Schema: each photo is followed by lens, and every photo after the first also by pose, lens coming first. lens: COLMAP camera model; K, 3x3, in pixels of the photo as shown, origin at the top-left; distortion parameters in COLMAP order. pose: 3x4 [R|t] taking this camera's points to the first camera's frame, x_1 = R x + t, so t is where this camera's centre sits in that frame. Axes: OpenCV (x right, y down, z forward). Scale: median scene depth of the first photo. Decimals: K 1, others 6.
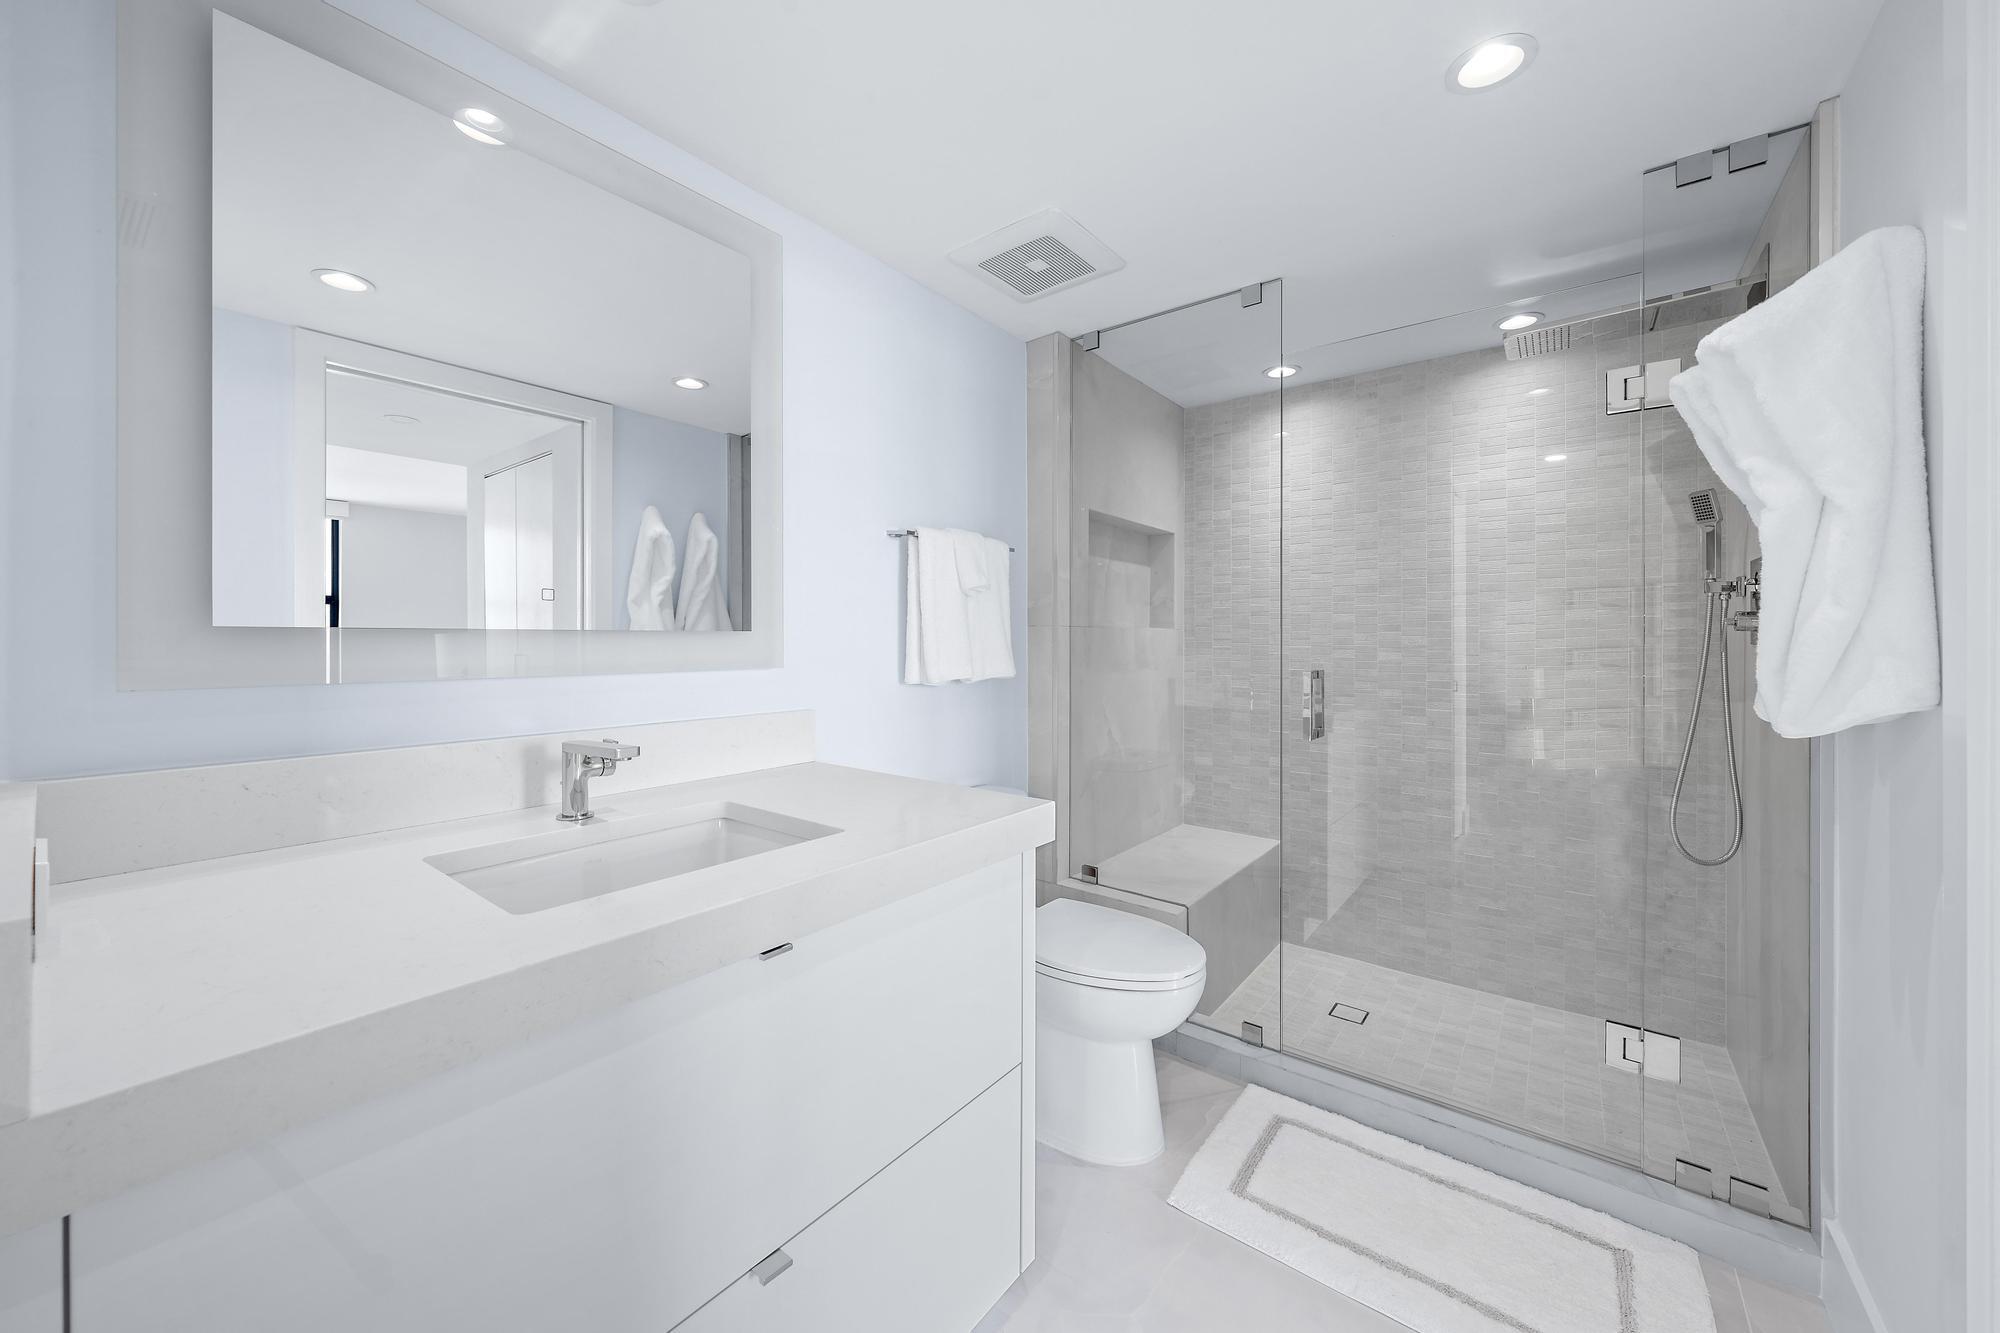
lens RADIAL K [[732.9, 0, 999.3], [0, 732.9, 650.6], [0, 0, 1]] dist [0.000656, 0.000378]
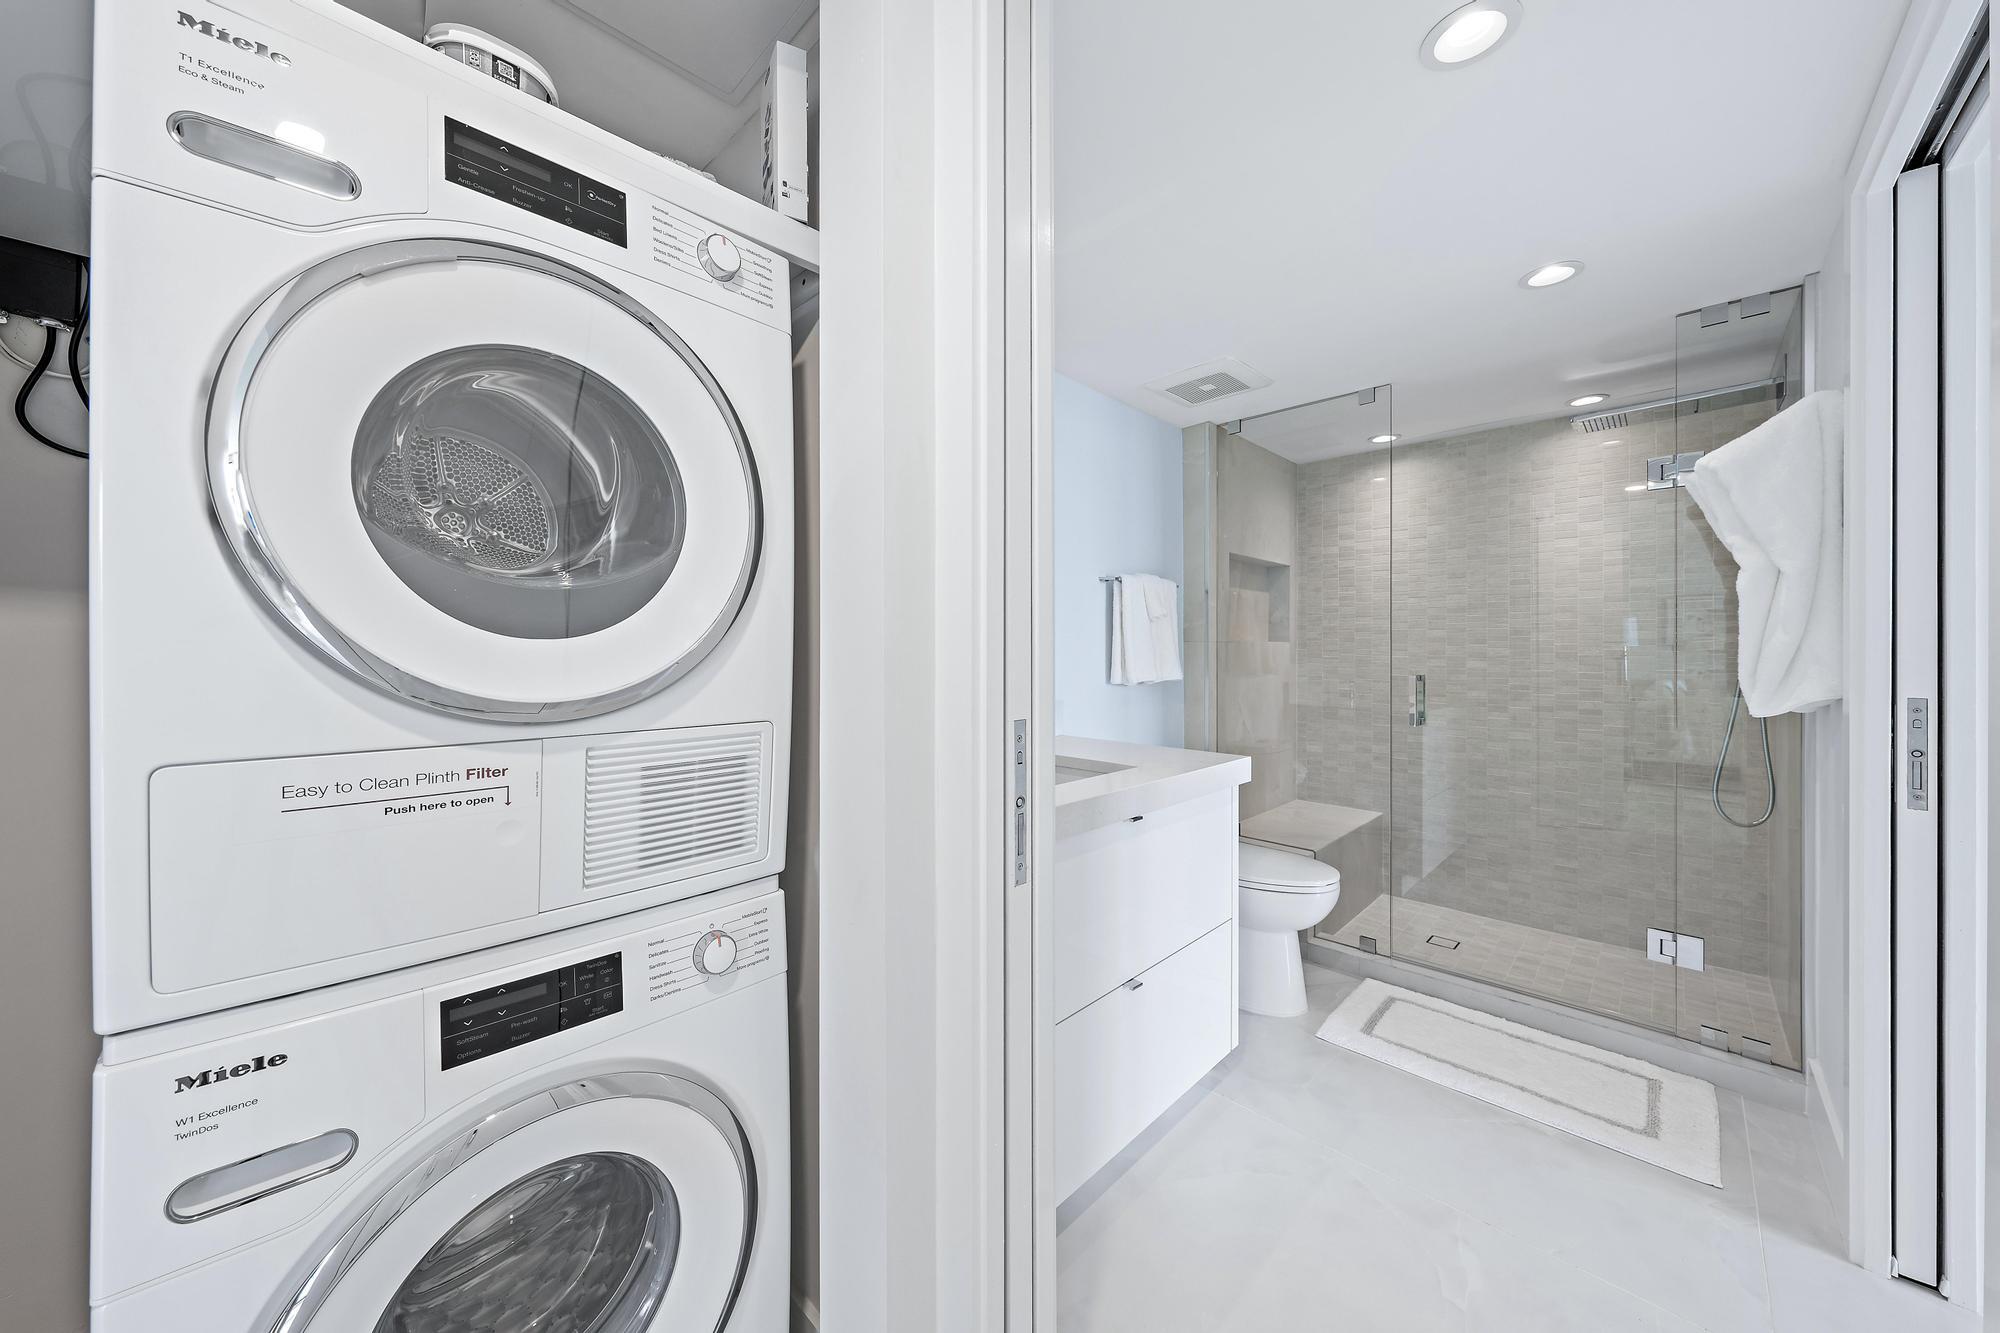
lens RADIAL K [[677.6, 0, 999.5], [0, 677.6, 659.6], [0, 0, 1]] dist [0.001556, 0.000220]
pose [[0.992657, -0.001522, -0.120955, -0.174528], [0.001738, 0.999997, 0.001674, -0.004825], [0.120952, -0.001871, 0.992657, -0.316282]]
